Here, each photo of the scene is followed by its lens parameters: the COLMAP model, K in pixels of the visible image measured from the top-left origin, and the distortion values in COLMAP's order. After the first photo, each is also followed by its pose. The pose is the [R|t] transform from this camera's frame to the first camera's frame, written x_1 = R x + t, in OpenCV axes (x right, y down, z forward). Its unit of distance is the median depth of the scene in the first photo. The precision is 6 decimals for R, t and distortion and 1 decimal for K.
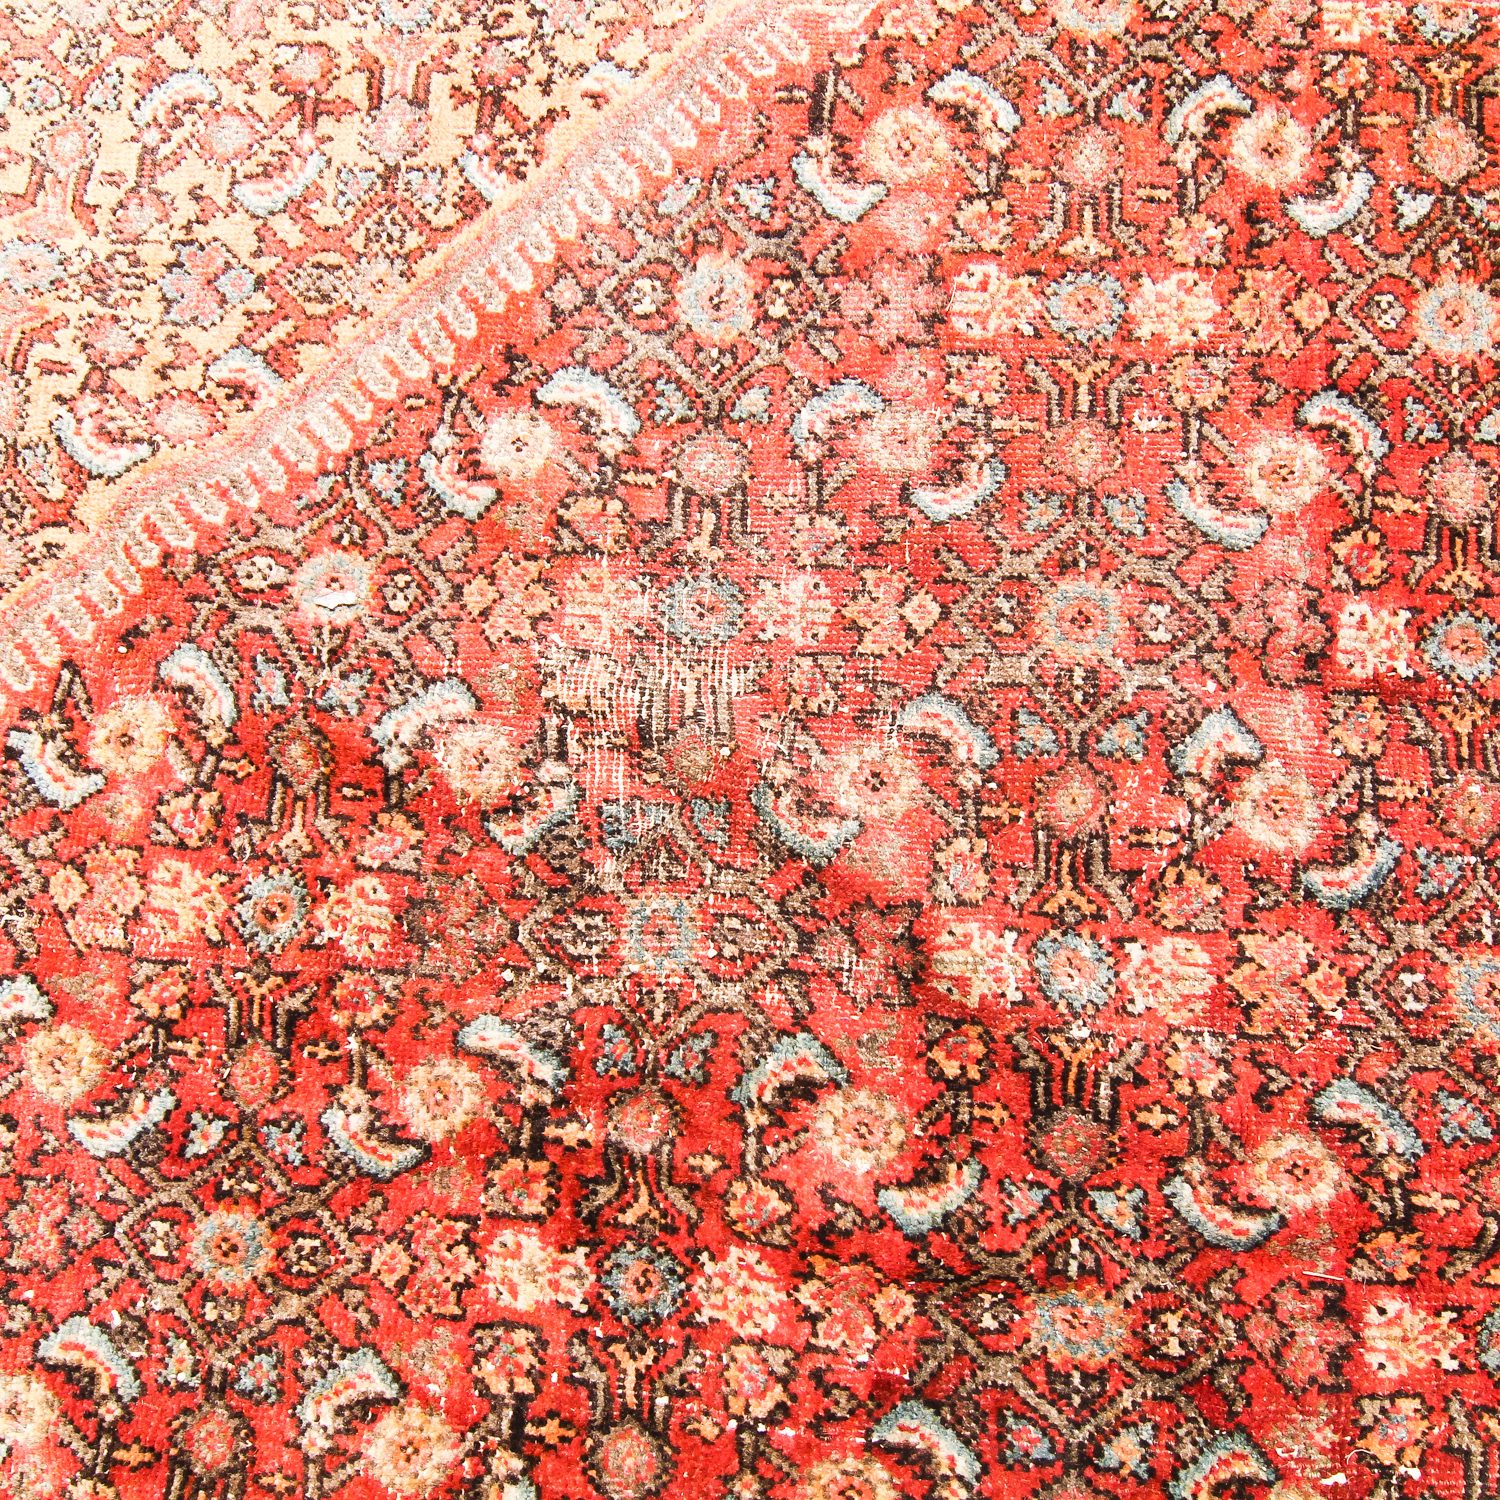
lens RADIAL K [[1279.4, 0, 750.0], [0, 1279.4, 750.0], [0, 0, 1]] dist [-0.007374, -0.023809]
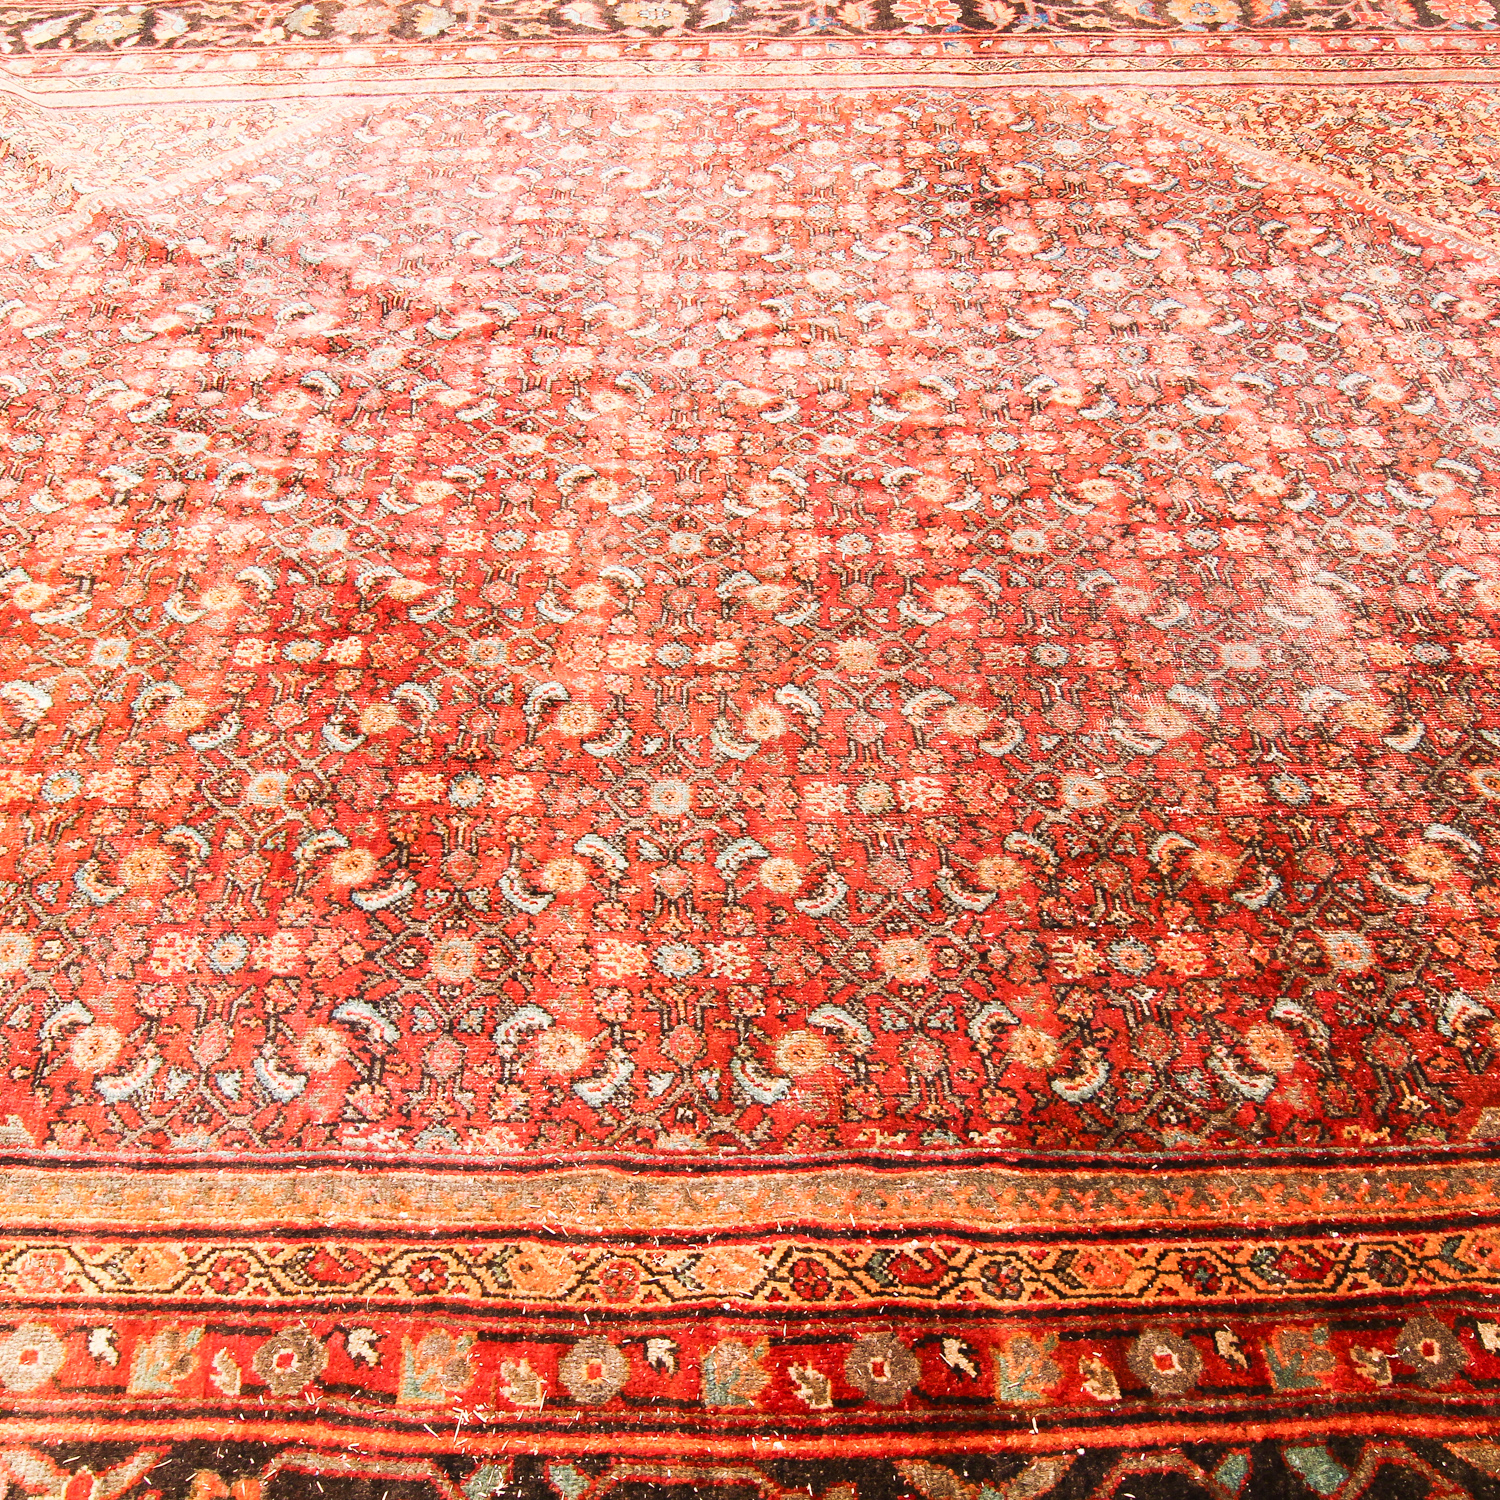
lens RADIAL K [[1279.4, 0, 750.0], [0, 1279.4, 750.0], [0, 0, 1]] dist [-0.007374, -0.023809]
pose [[0.998708, -0.022365, 0.045623, 0.806084], [0.041658, 0.874511, -0.483214, 2.293898], [-0.029091, 0.484490, 0.874313, -0.898766]]
